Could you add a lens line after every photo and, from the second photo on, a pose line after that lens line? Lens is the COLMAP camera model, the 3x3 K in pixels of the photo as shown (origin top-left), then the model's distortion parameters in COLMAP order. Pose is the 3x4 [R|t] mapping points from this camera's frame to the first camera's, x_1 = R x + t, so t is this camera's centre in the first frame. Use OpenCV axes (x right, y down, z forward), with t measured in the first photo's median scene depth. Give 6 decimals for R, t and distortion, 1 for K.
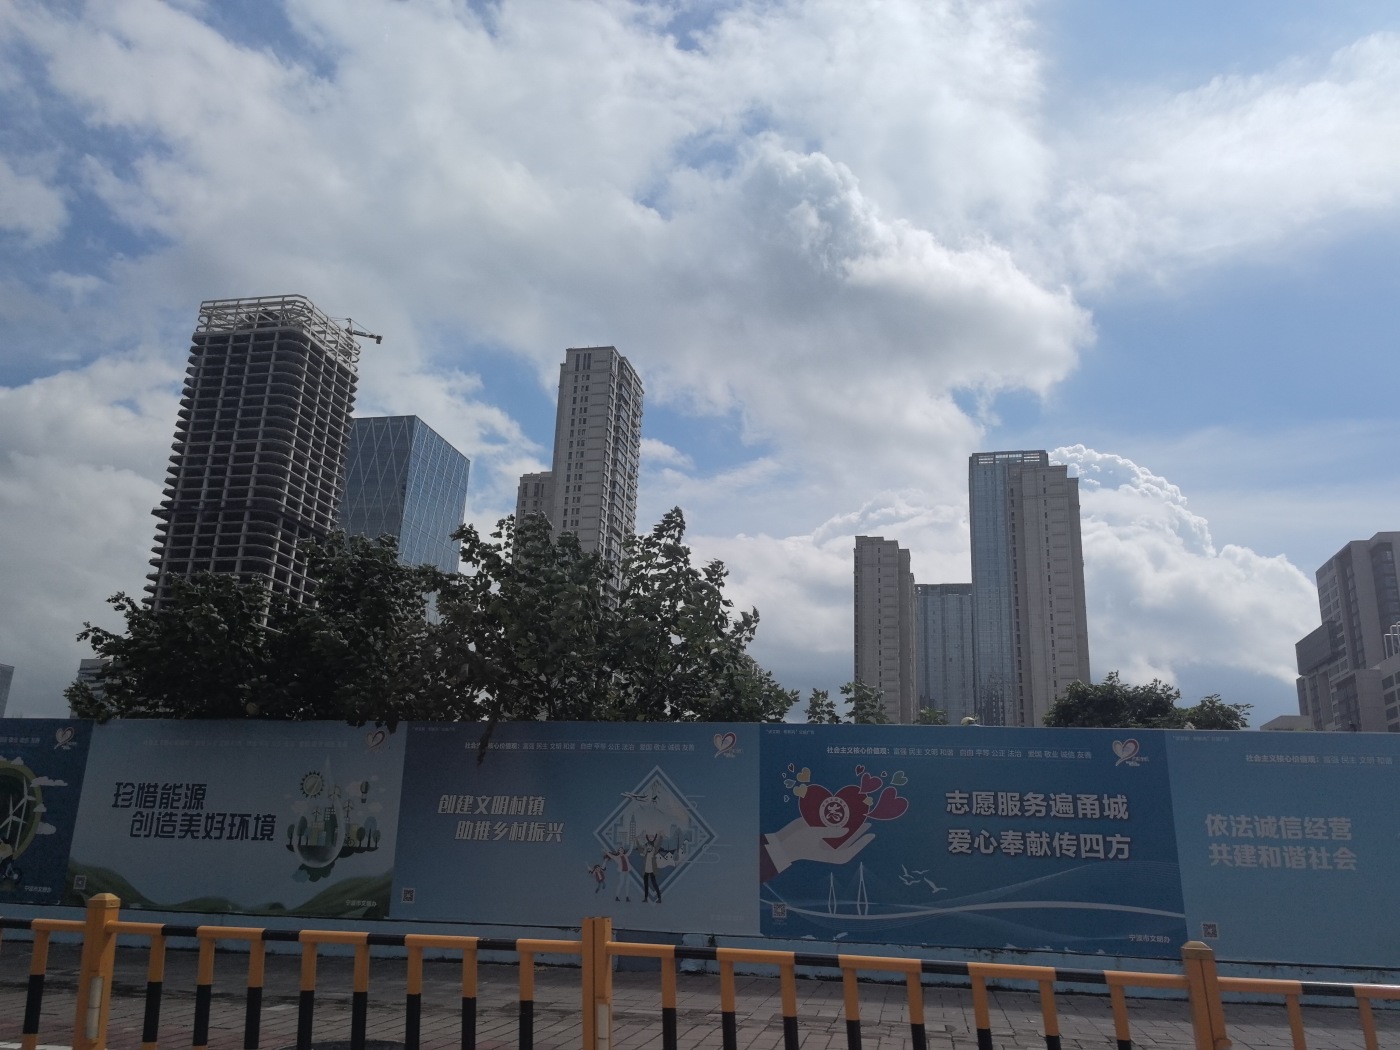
lens RADIAL K [[1119.7, 0, 786.4], [0, 1119.7, 550.4], [0, 0, 1]] dist [0.011223, -0.035707]
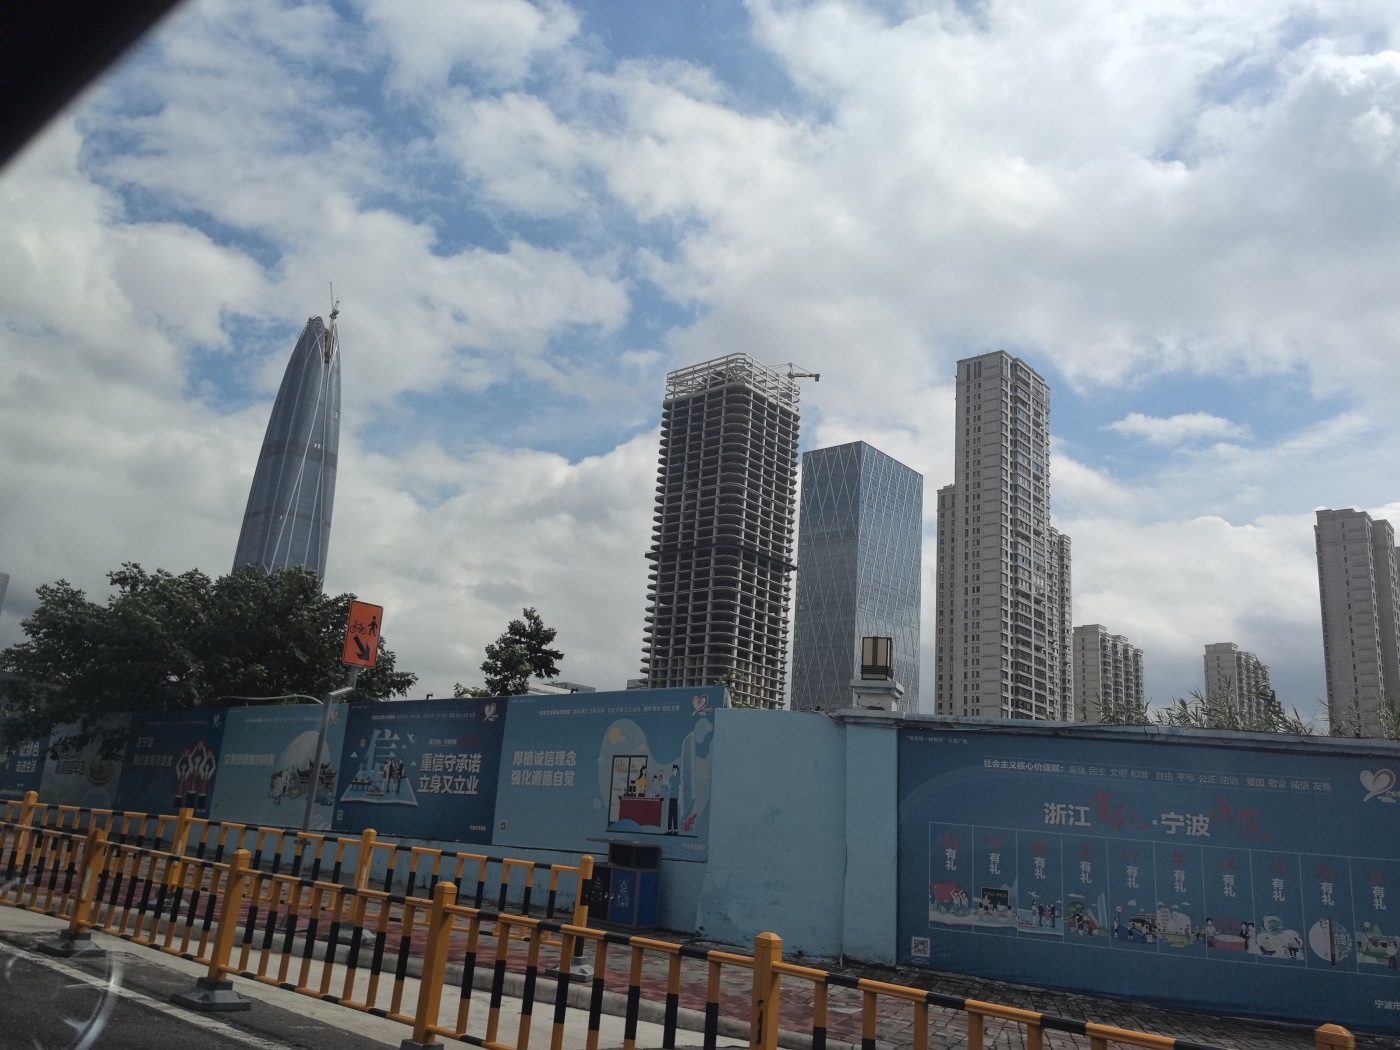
lens RADIAL K [[1169.2, 0, 749.2], [0, 1169.2, 528.9], [0, 0, 1]] dist [0.087493, -0.163559]
pose [[0.859168, -0.099805, -0.501866, 0.142967], [0.091366, 0.994954, -0.041451, -0.000794], [0.503471, -0.010240, 0.863952, -0.019130]]
